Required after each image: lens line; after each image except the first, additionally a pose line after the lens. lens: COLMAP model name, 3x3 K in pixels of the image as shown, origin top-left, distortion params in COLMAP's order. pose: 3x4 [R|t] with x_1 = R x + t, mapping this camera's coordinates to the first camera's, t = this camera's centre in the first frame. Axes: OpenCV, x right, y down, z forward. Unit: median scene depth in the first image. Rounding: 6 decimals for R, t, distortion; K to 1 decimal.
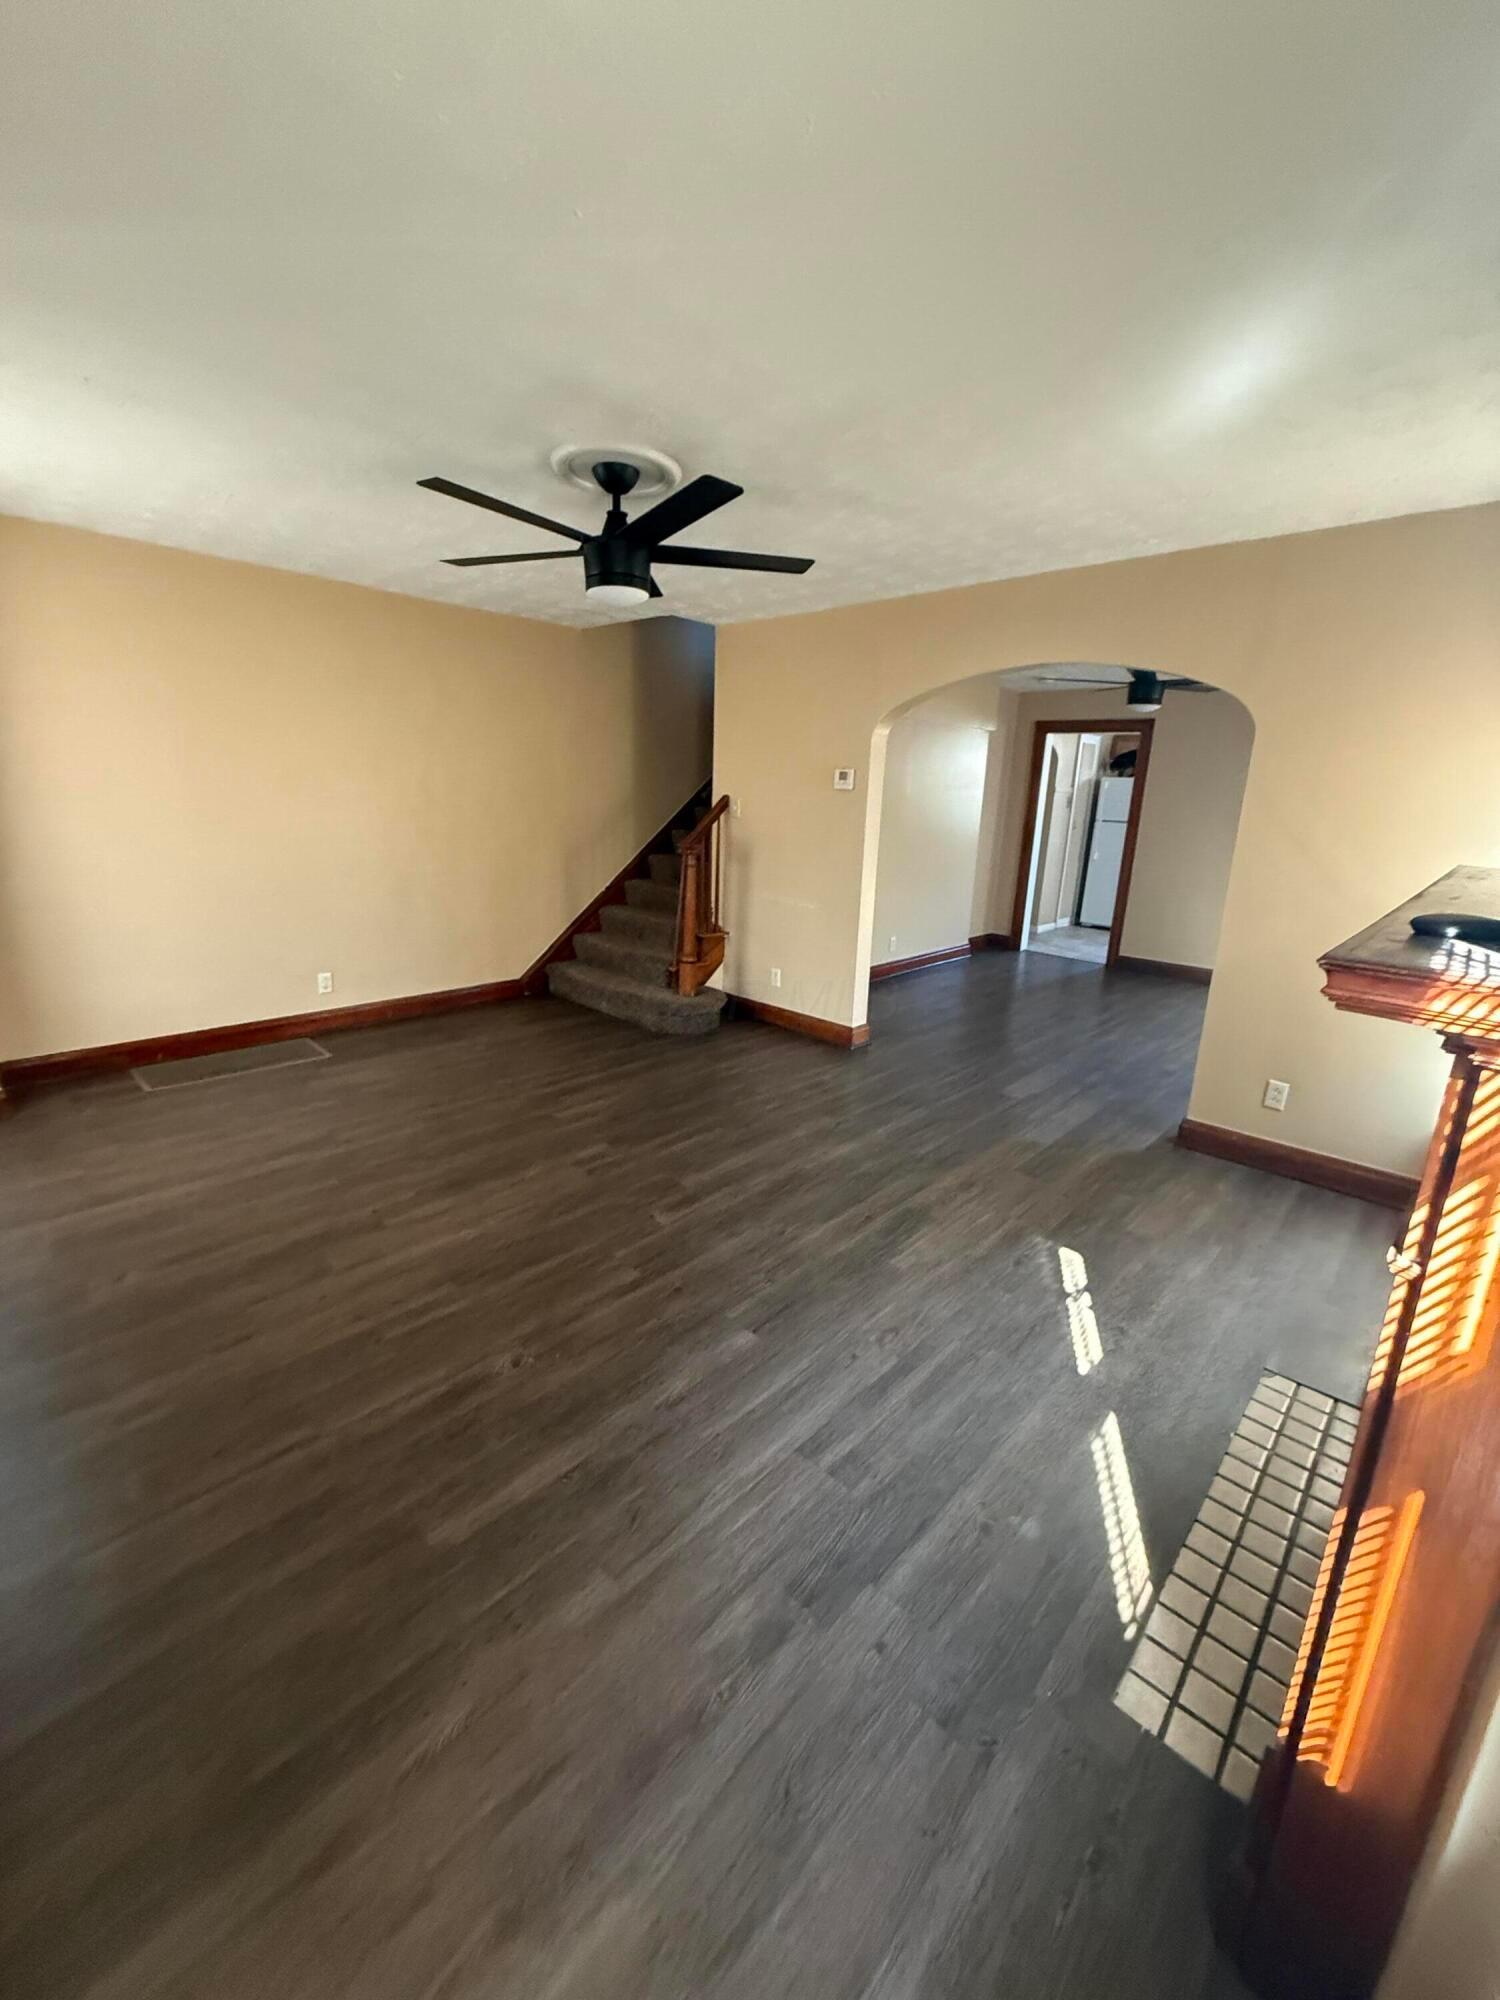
lens RADIAL K [[805.1, 0, 750.0], [0, 805.1, 1000.0], [0, 0, 1]] dist [0.000341, -0.000346]
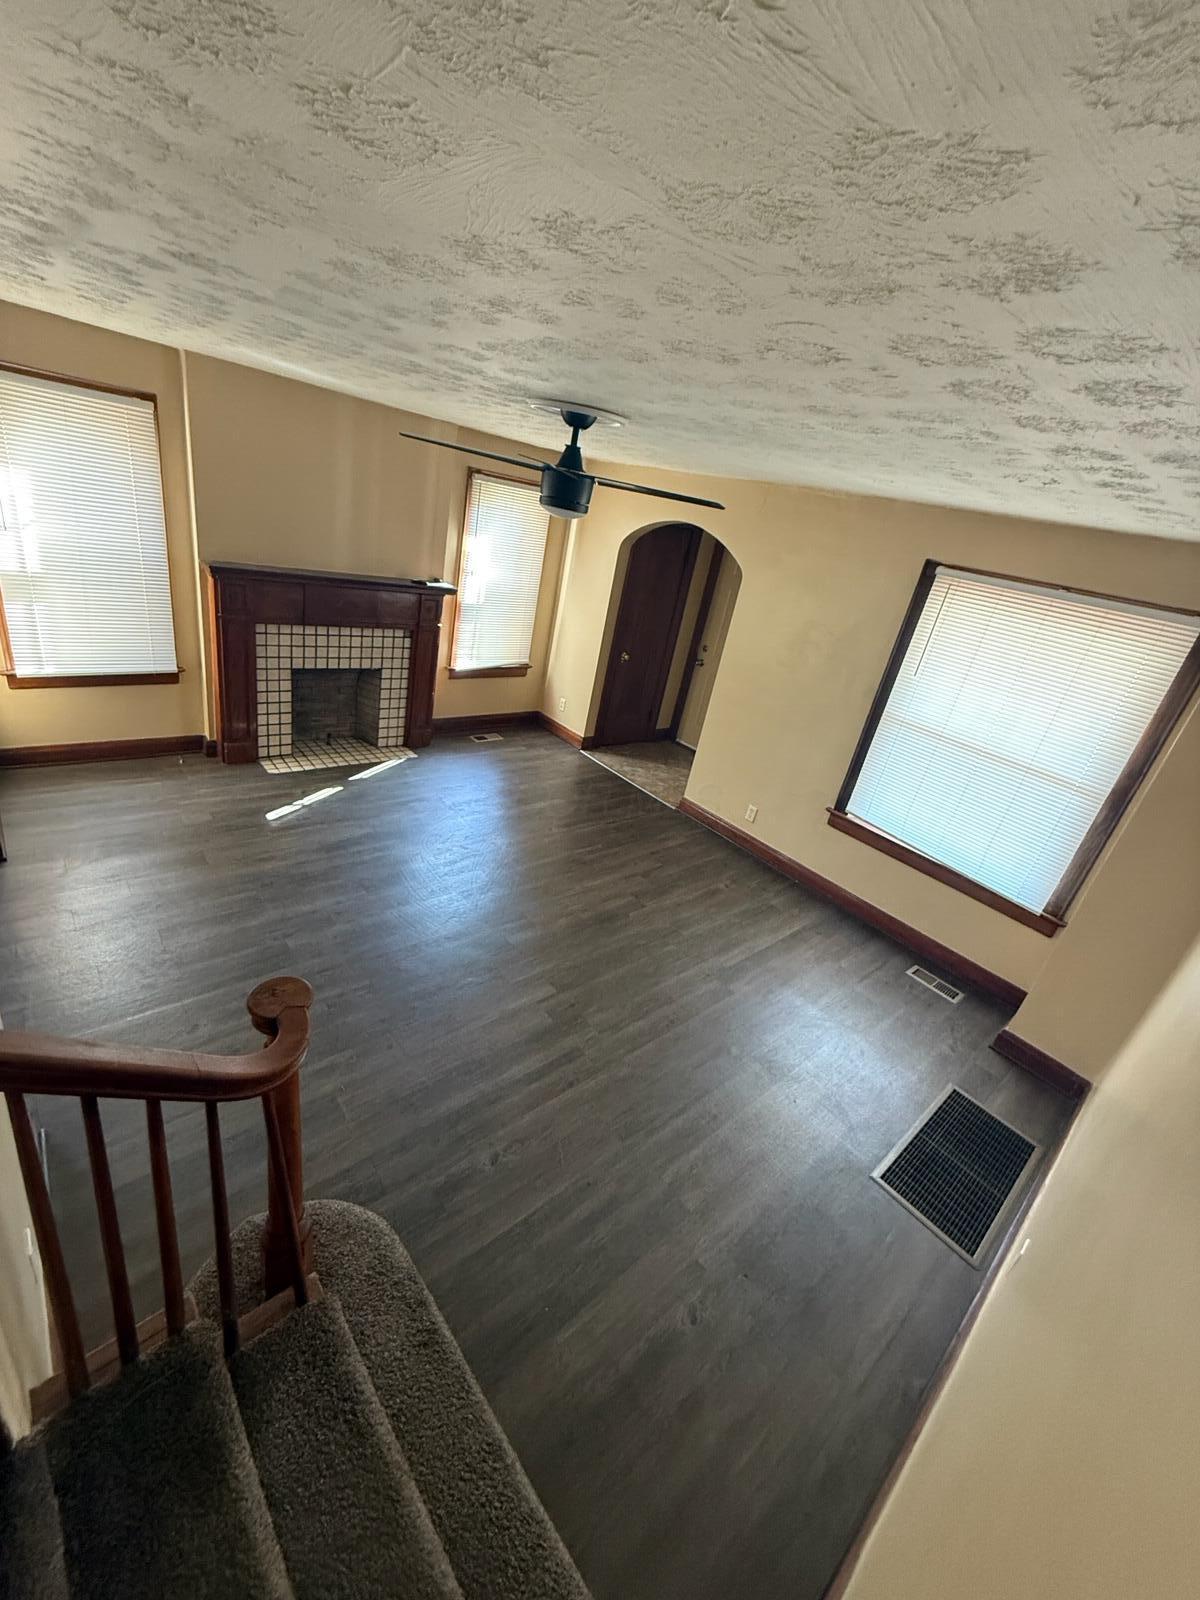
lens RADIAL K [[644.1, 0, 600.0], [0, 644.1, 800.0], [0, 0, 1]] dist [0.000341, -0.000346]
pose [[-0.970560, -0.240532, -0.012540, -0.329138], [-0.196057, 0.758710, 0.621226, -0.824616], [-0.139910, 0.605395, -0.783531, 2.130949]]
